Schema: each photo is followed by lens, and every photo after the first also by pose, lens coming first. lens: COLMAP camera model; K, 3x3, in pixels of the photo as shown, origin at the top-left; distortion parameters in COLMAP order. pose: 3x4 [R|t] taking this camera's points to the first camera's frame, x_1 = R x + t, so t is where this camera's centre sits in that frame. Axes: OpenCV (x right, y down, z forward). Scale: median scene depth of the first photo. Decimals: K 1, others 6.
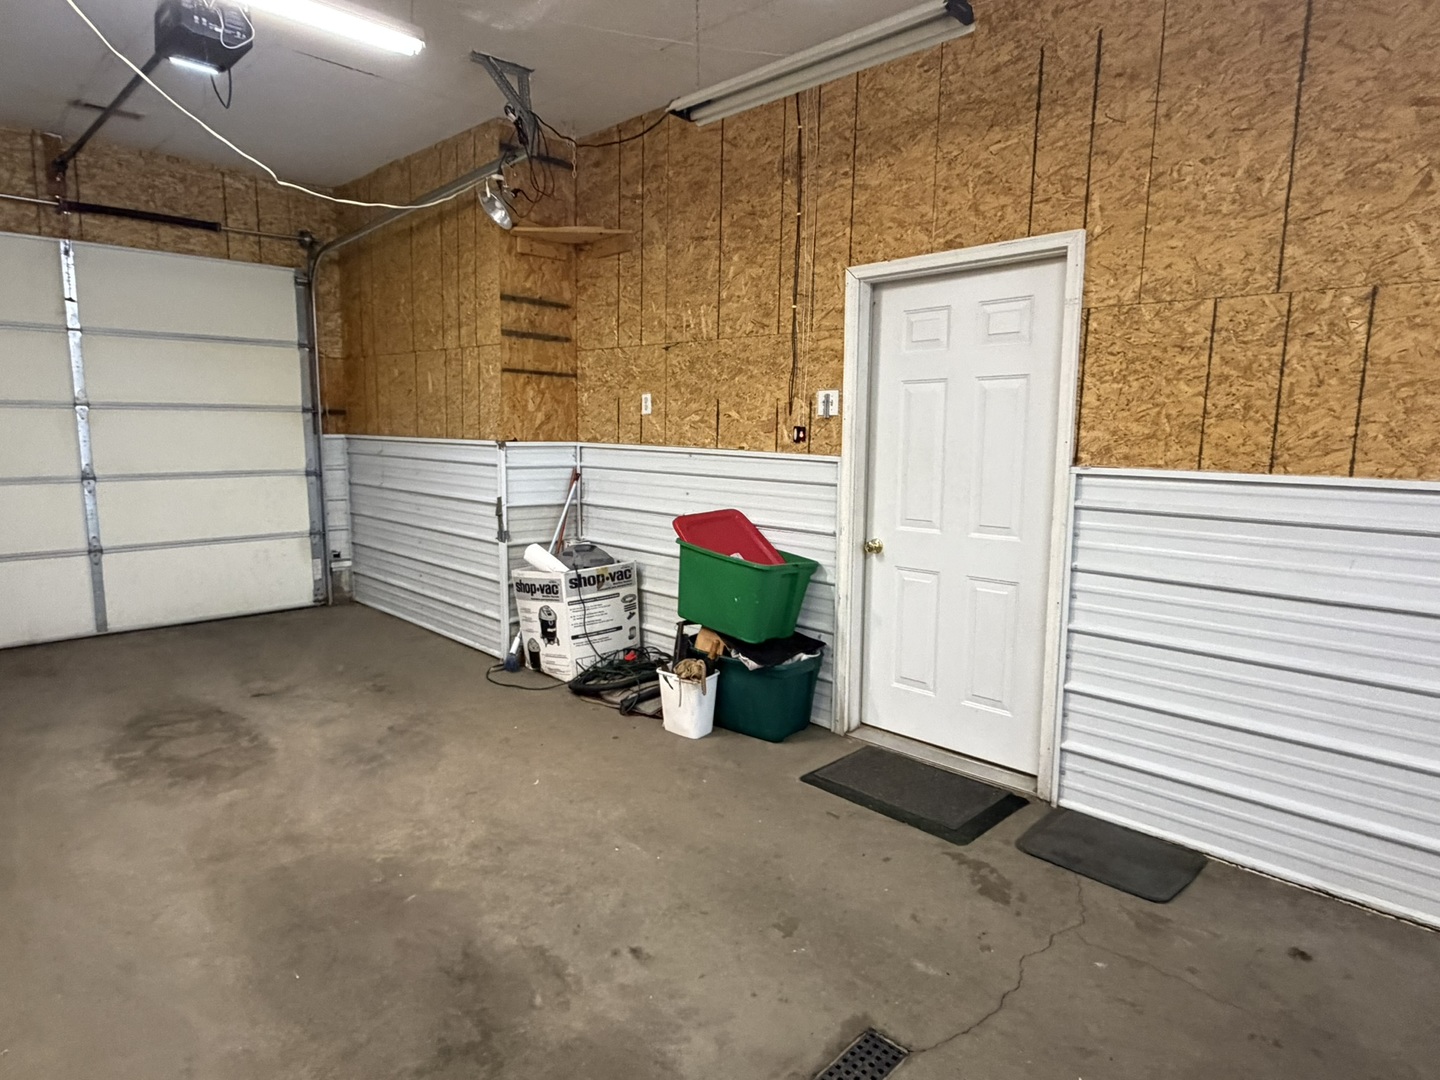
lens RADIAL K [[856.9, 0, 716.5], [0, 856.9, 543.5], [0, 0, 1]] dist [-0.001017, 0.001264]
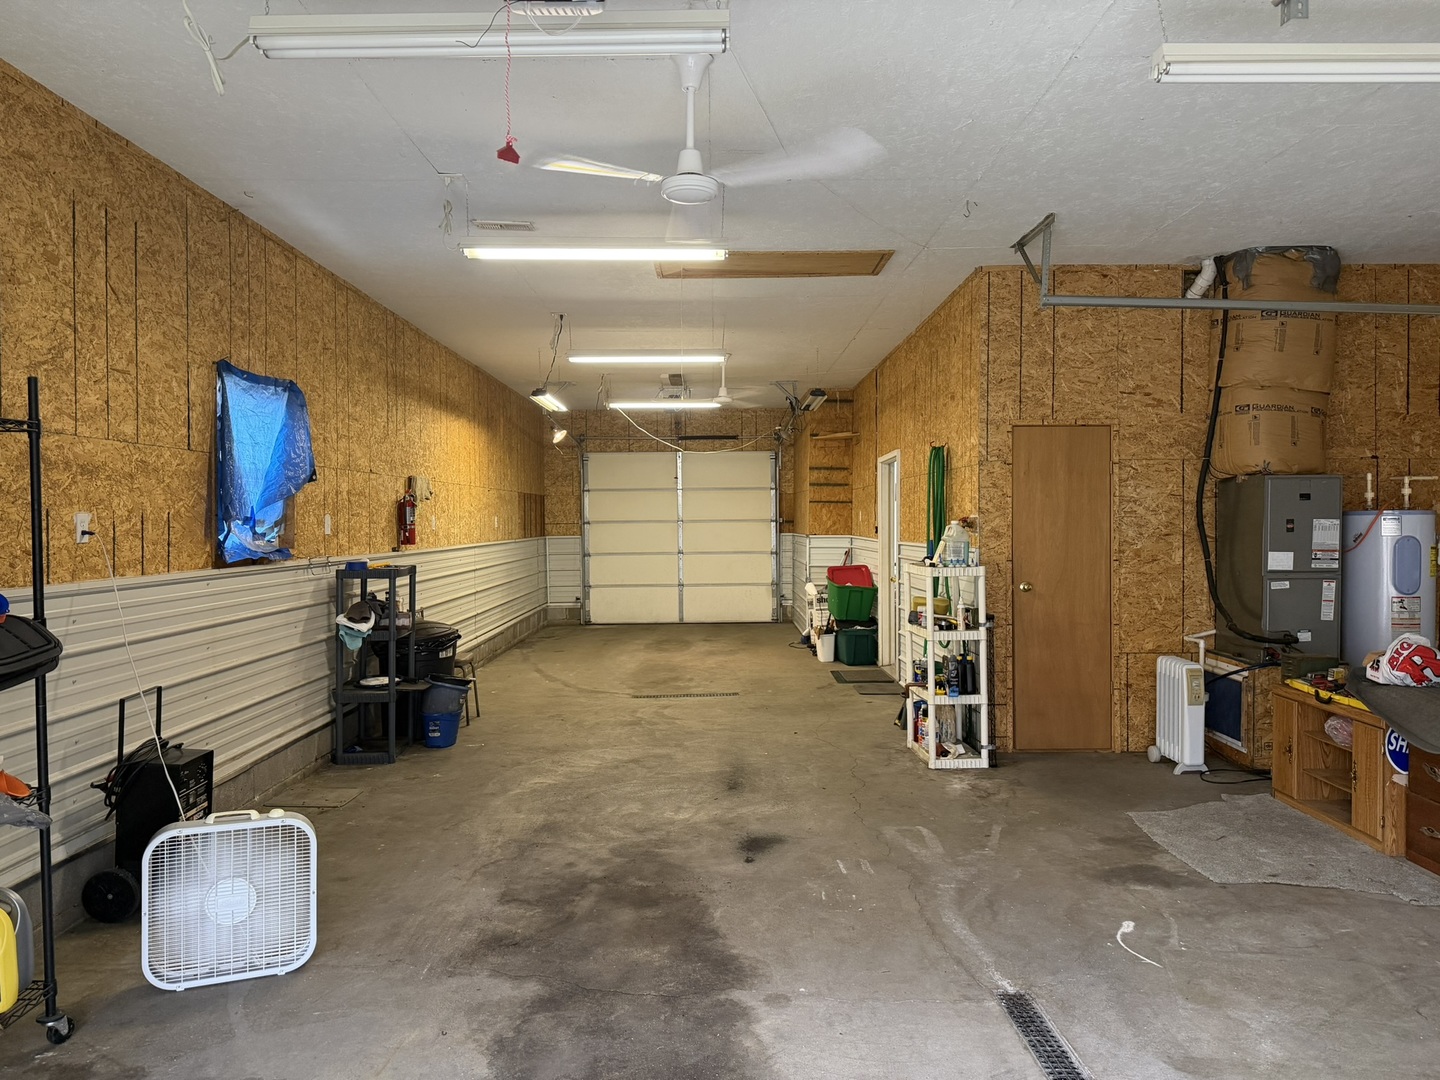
lens RADIAL K [[983.8, 0, 709.2], [0, 983.8, 542.8], [0, 0, 1]] dist [-0.008677, -0.022499]
pose [[0.709588, -0.003383, -0.704608, 1.212984], [-0.080891, 0.992986, -0.086231, 0.120779], [0.699958, 0.118185, 0.704337, -0.825060]]
